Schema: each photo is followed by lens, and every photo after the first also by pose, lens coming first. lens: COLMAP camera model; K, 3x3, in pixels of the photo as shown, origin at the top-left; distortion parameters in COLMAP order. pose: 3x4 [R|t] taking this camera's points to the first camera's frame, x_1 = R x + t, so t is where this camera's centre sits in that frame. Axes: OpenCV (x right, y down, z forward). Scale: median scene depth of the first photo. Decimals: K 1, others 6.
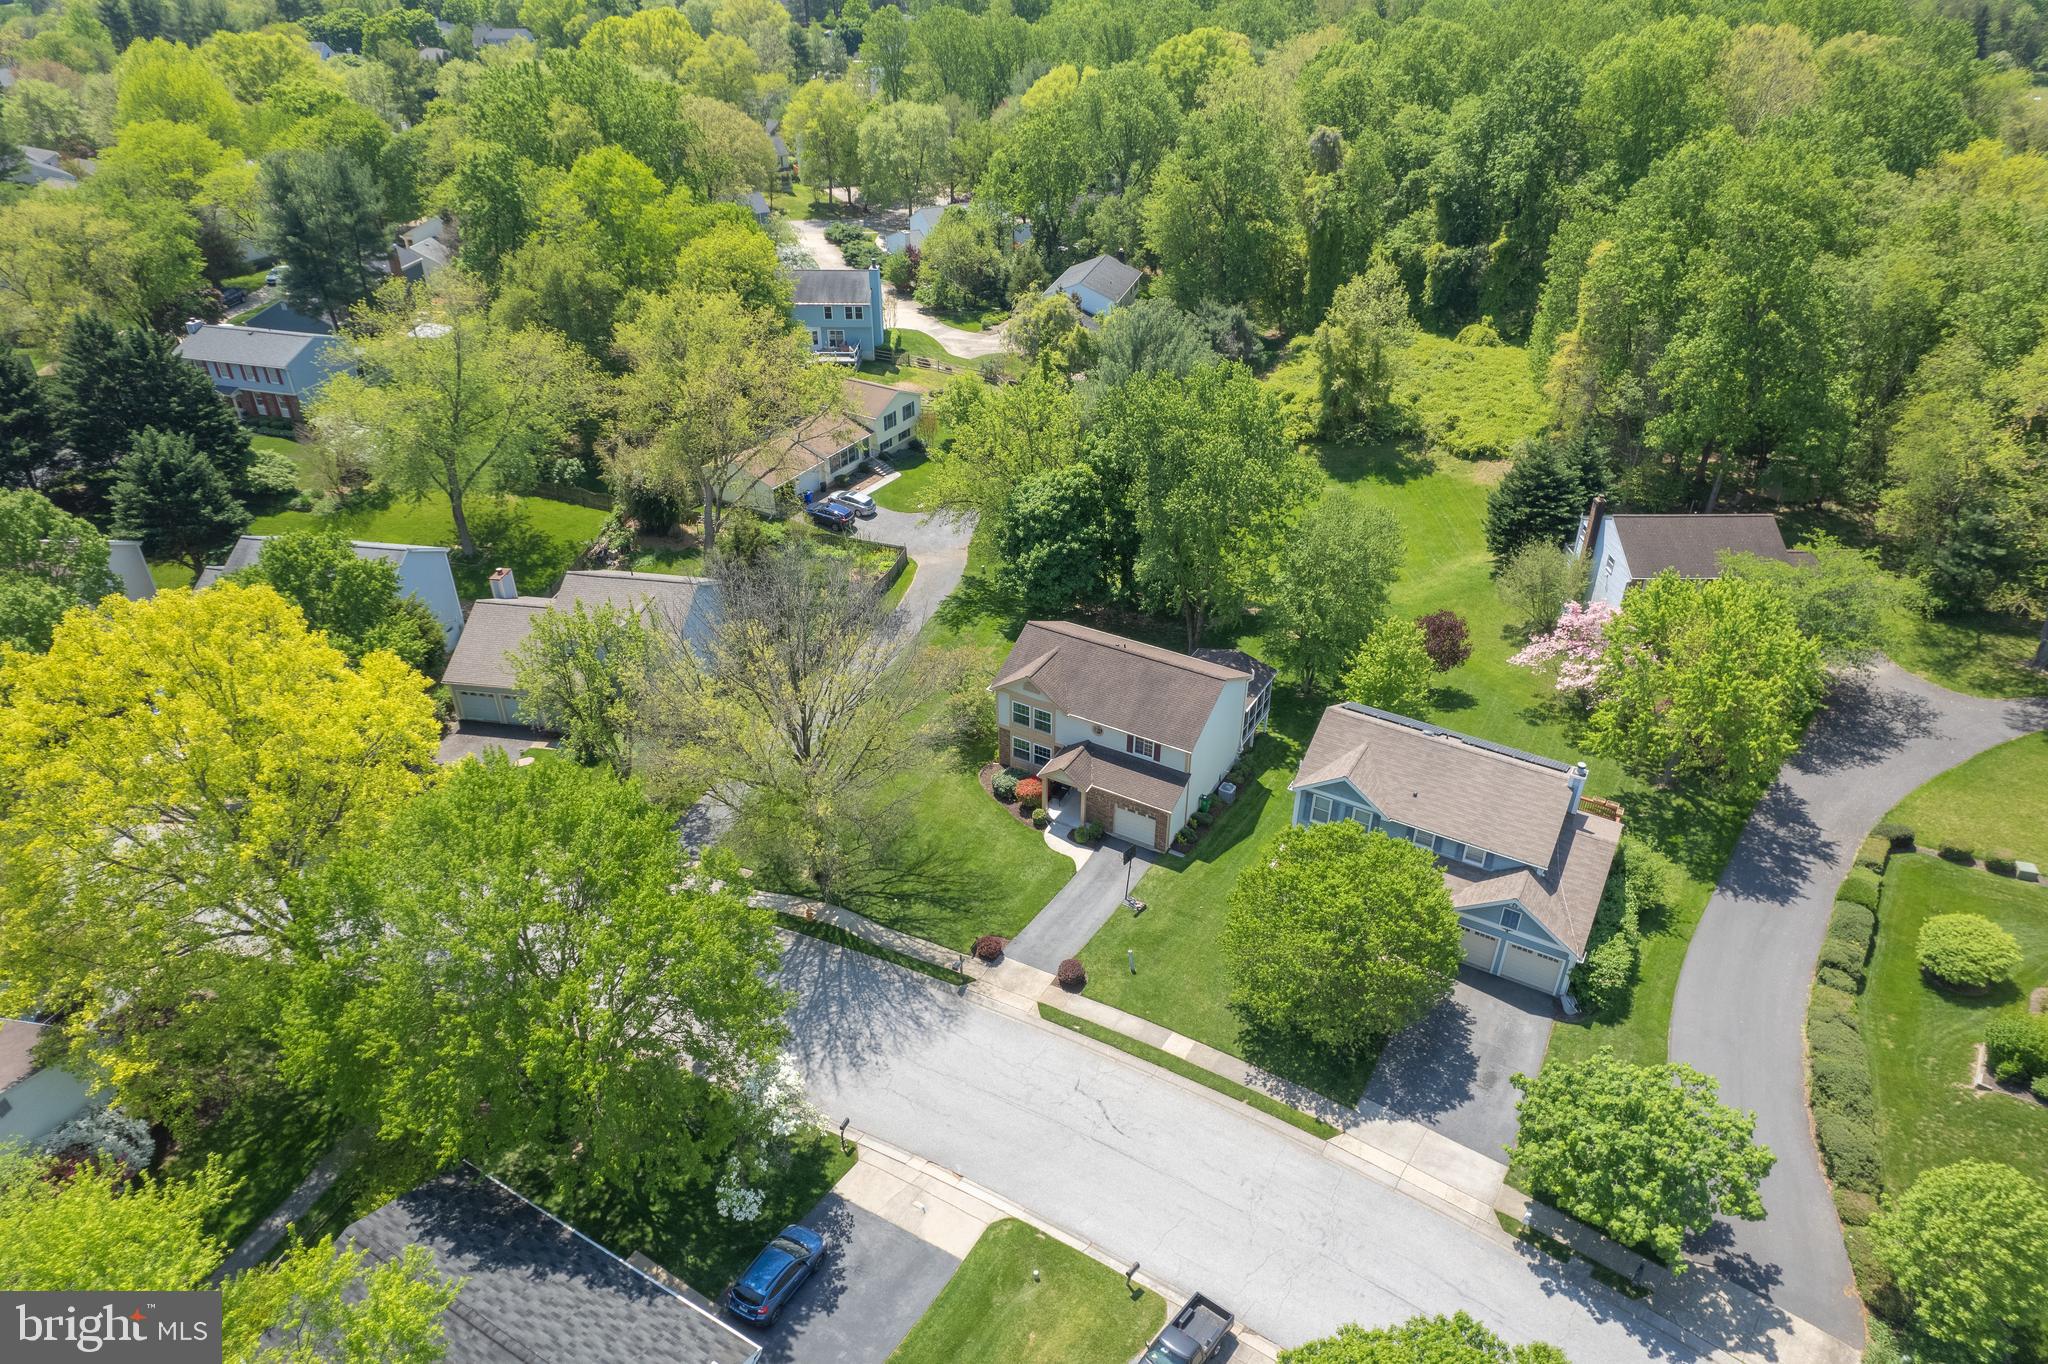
lens RADIAL K [[1314.1, 0, 1024.0], [0, 1314.1, 682.0], [0, 0, 1]] dist [-0.079011, 0.058804]
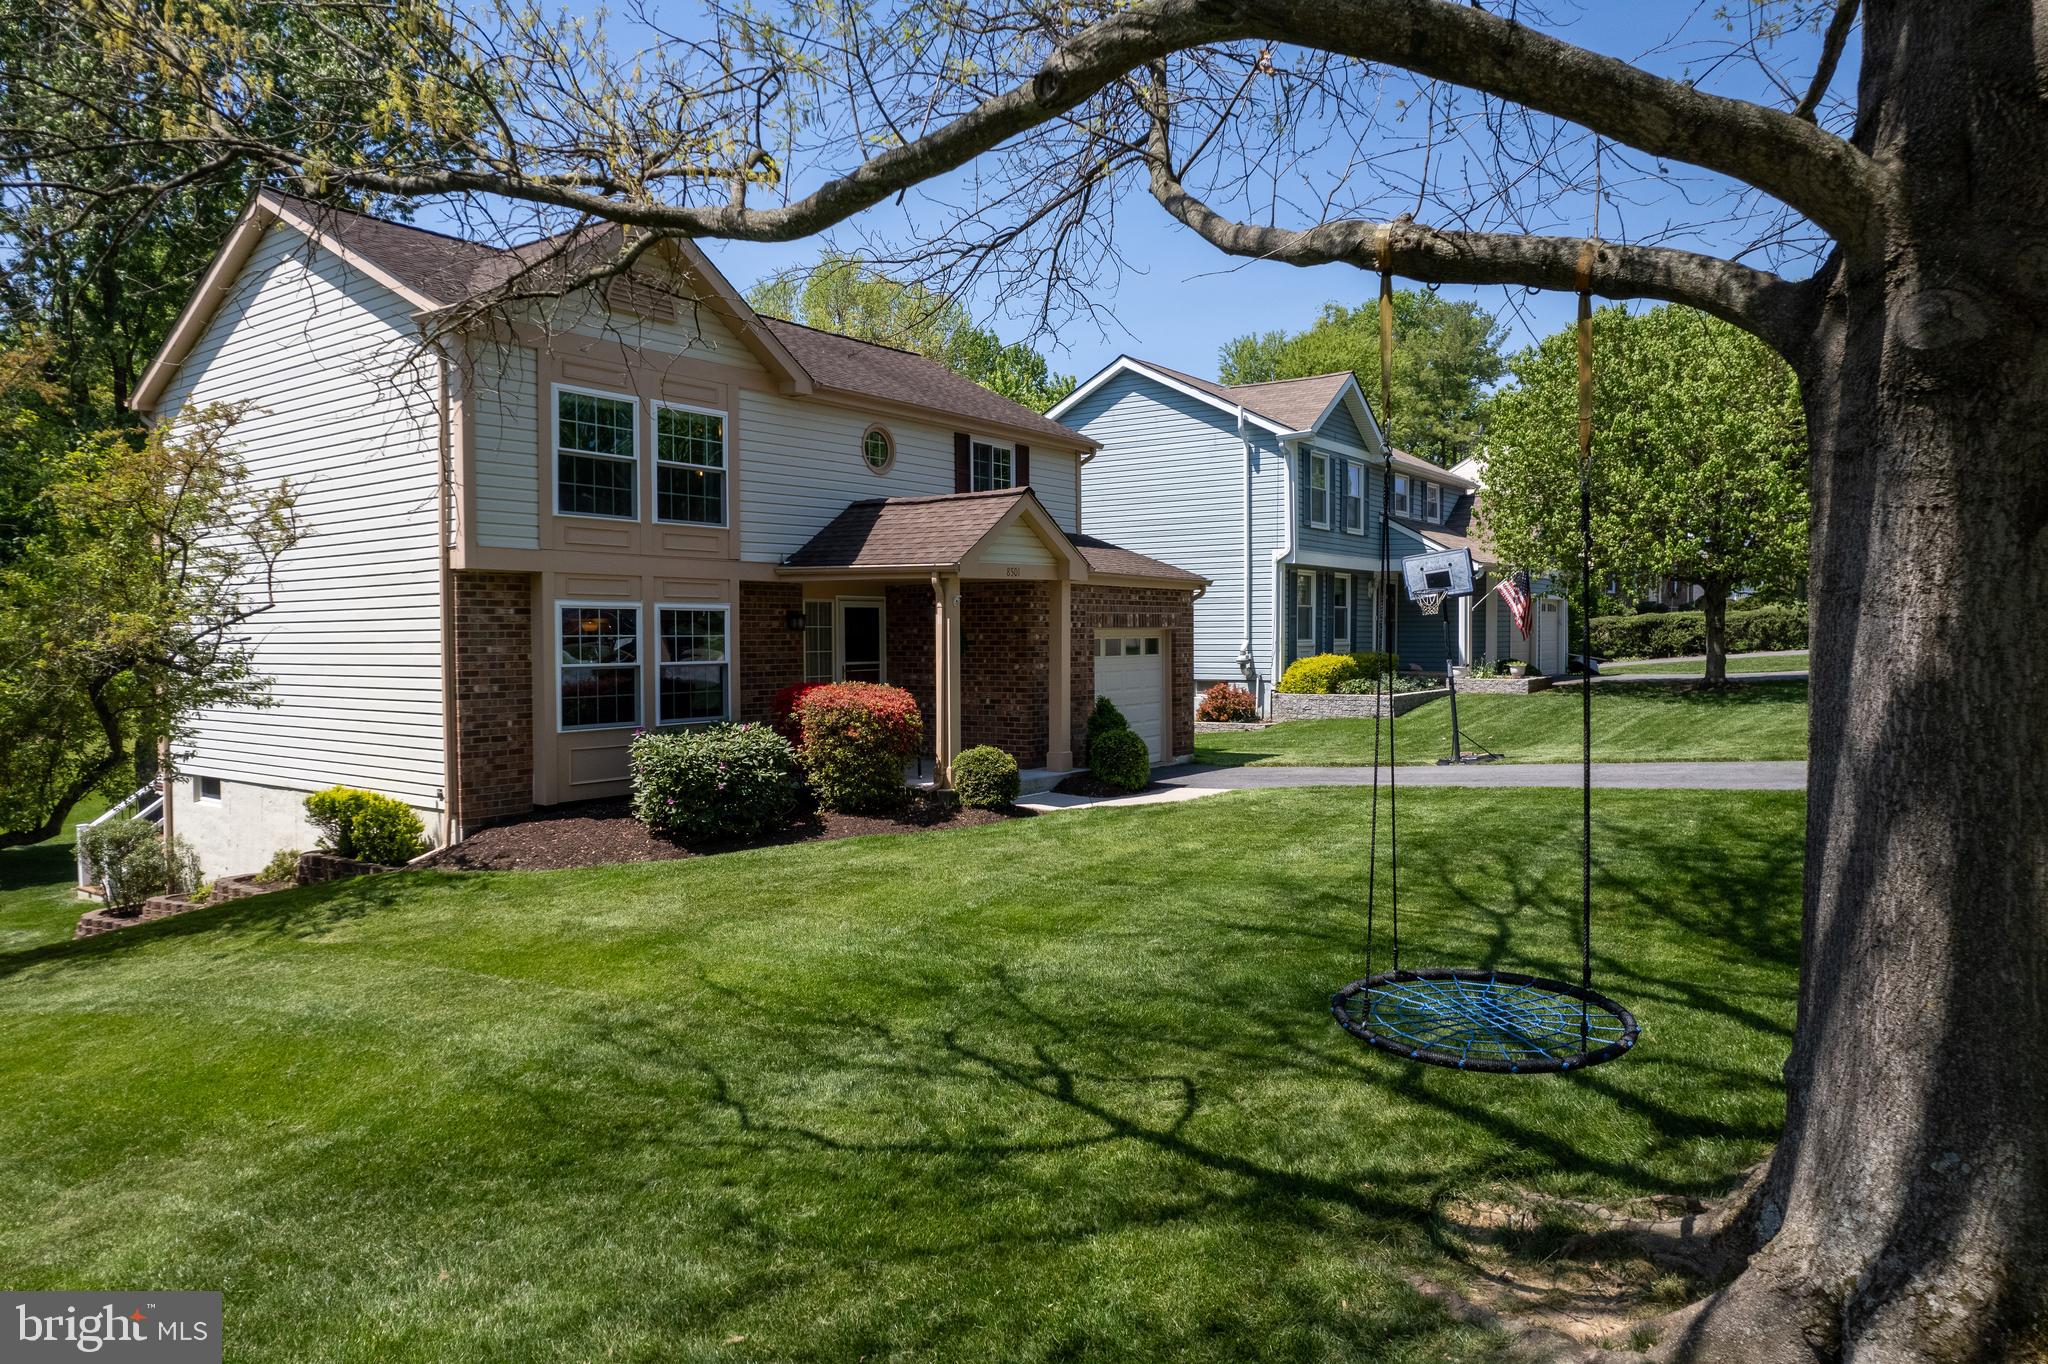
lens RADIAL K [[1311.6, 0, 1028.7], [0, 1311.6, 677.9], [0, 0, 1]] dist [-0.038199, -0.000382]
pose [[0.095625, -0.030733, 0.994943, -0.160782], [0.548271, 0.835868, -0.026876, 0.077786], [-0.830815, 0.548069, 0.096780, 0.764505]]
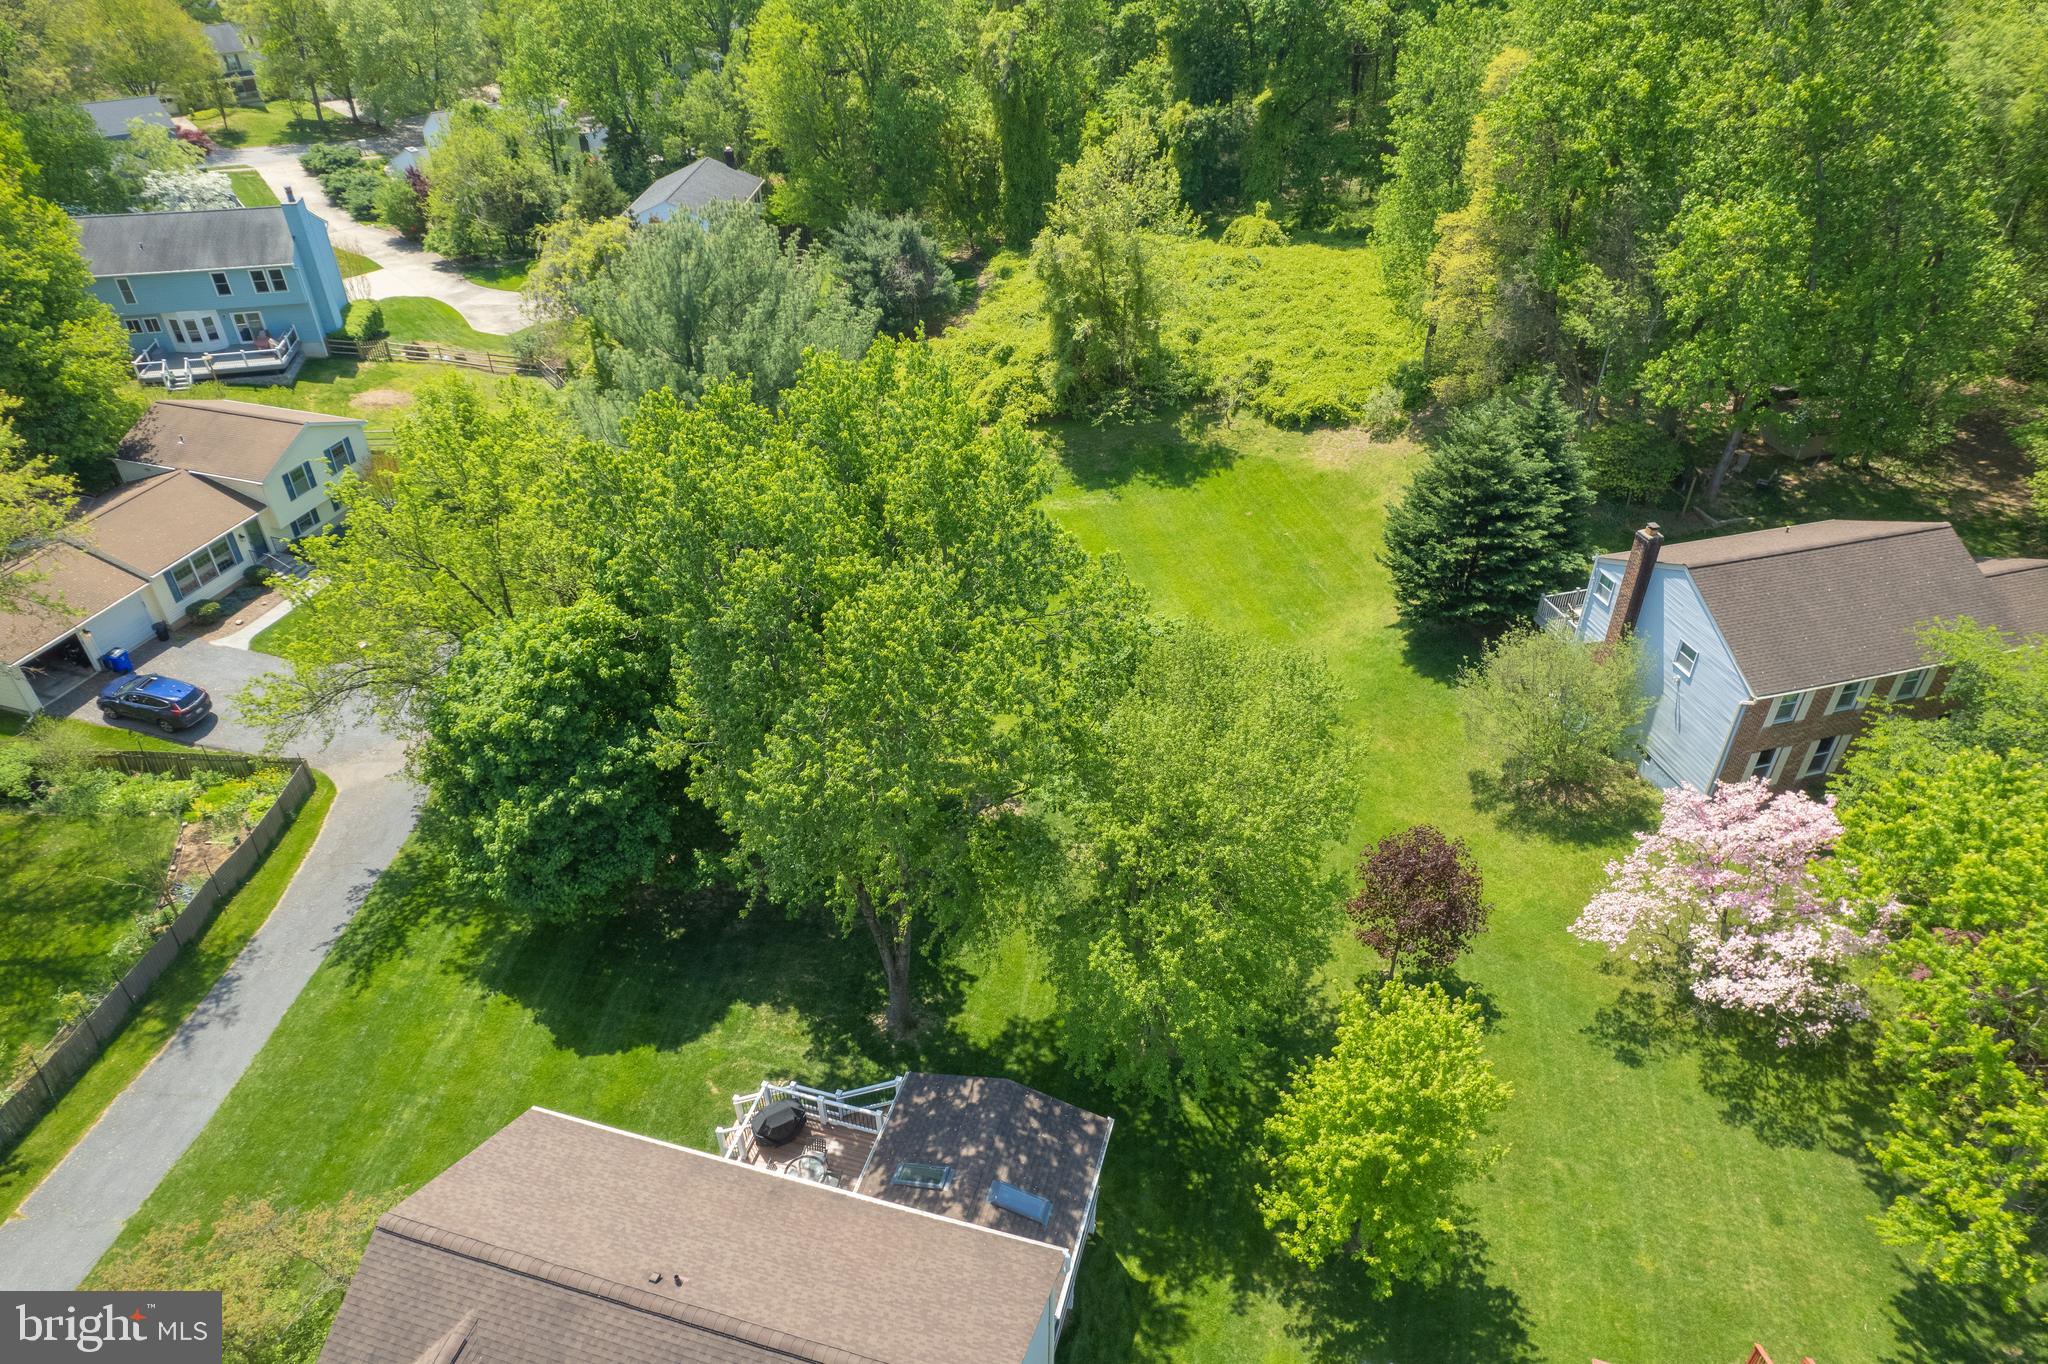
lens RADIAL K [[1318.6, 0, 1029.3], [0, 1318.6, 679.6], [0, 0, 1]] dist [-0.084613, 0.075807]
pose [[0.969076, -0.144143, 0.200284, 0.095371], [0.133805, 0.988919, 0.064302, -0.147934], [-0.207334, -0.035514, 0.977625, 0.543262]]
